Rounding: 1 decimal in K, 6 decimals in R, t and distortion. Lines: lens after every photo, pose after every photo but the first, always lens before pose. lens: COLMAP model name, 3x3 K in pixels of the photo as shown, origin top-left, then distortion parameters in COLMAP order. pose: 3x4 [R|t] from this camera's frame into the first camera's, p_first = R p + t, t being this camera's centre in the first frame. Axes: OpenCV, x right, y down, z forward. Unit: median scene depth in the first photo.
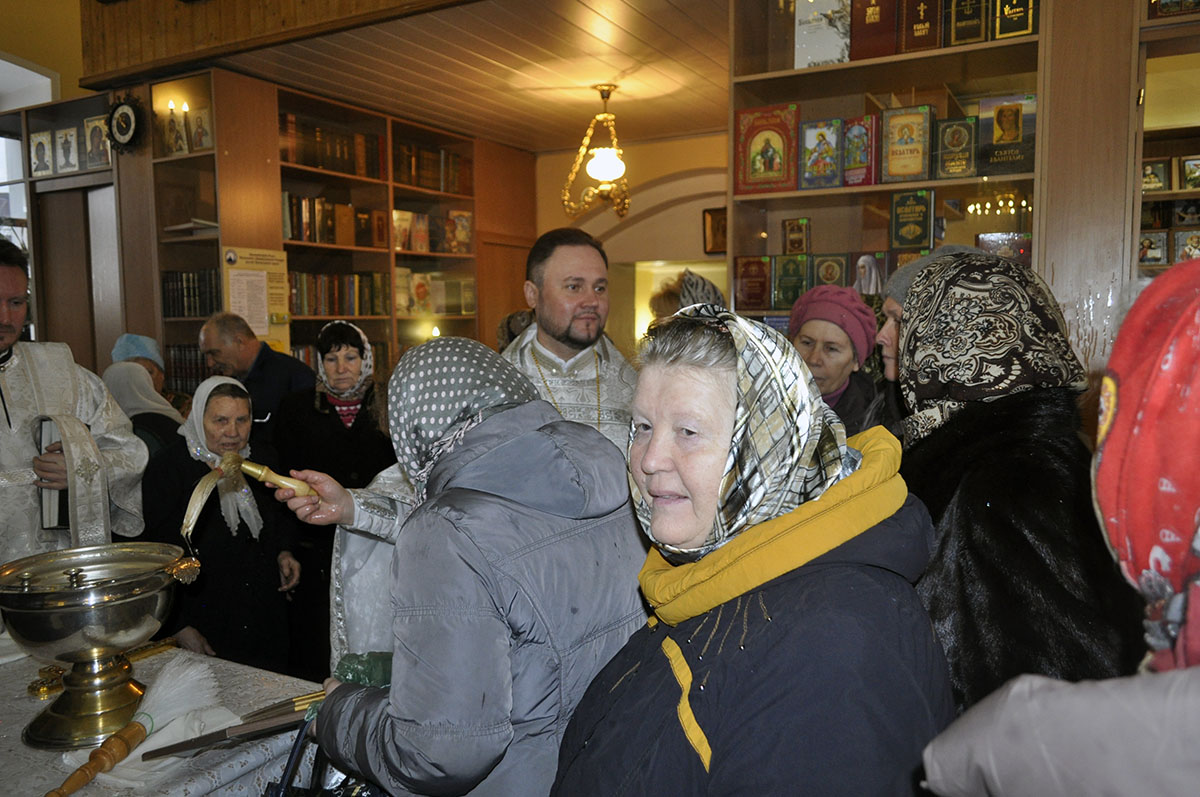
lens RADIAL K [[942.7, 0, 595.4], [0, 942.7, 401.8], [0, 0, 1]] dist [-0.010164, 0.005458]
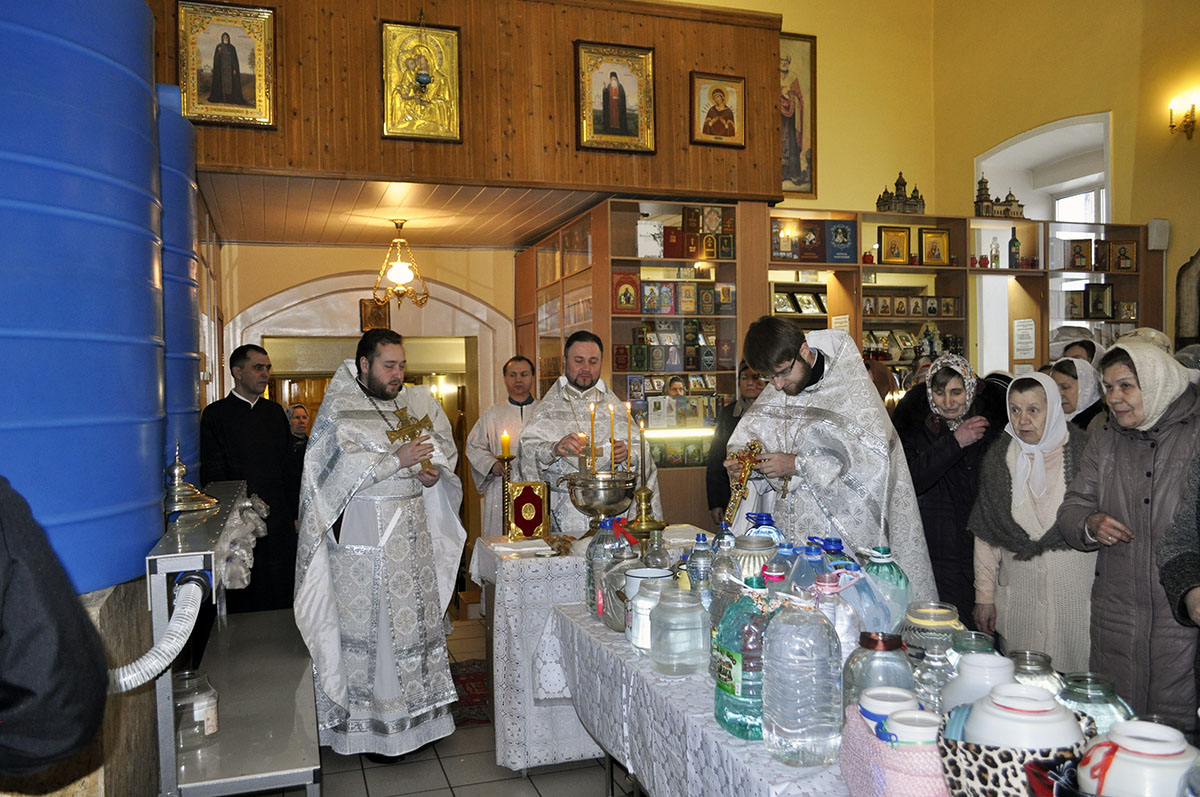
lens RADIAL K [[942.7, 0, 599.1], [0, 942.7, 398.0], [0, 0, 1]] dist [-0.010164, 0.005458]
pose [[0.673204, -0.012578, 0.739350, -0.964660], [0.069314, 0.996526, -0.046160, 0.034319], [-0.736201, 0.082323, 0.671737, -0.218532]]
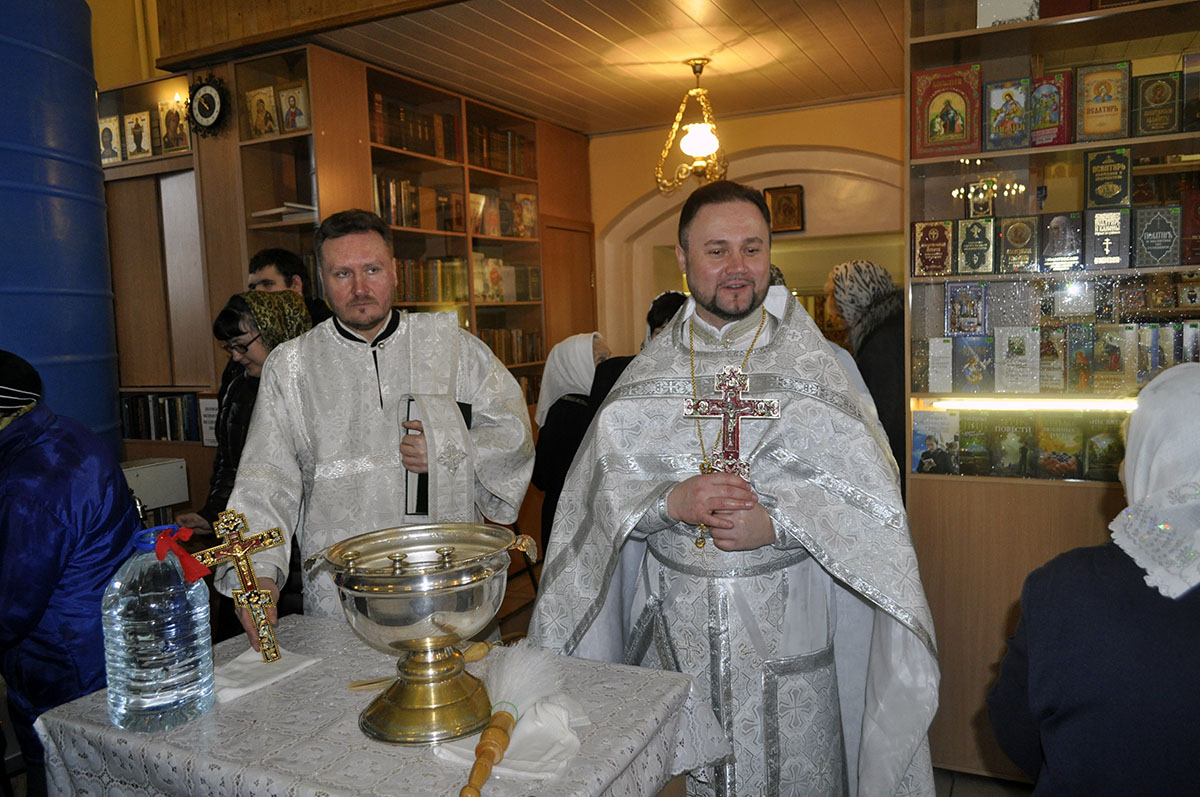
lens RADIAL K [[942.7, 0, 596.3], [0, 942.7, 401.3], [0, 0, 1]] dist [-0.010164, 0.005458]
pose [[0.998524, -0.030117, 0.045199, -0.165926], [0.029877, 0.999536, 0.005976, 0.011926], [-0.045358, -0.004617, 0.998960, 0.025626]]
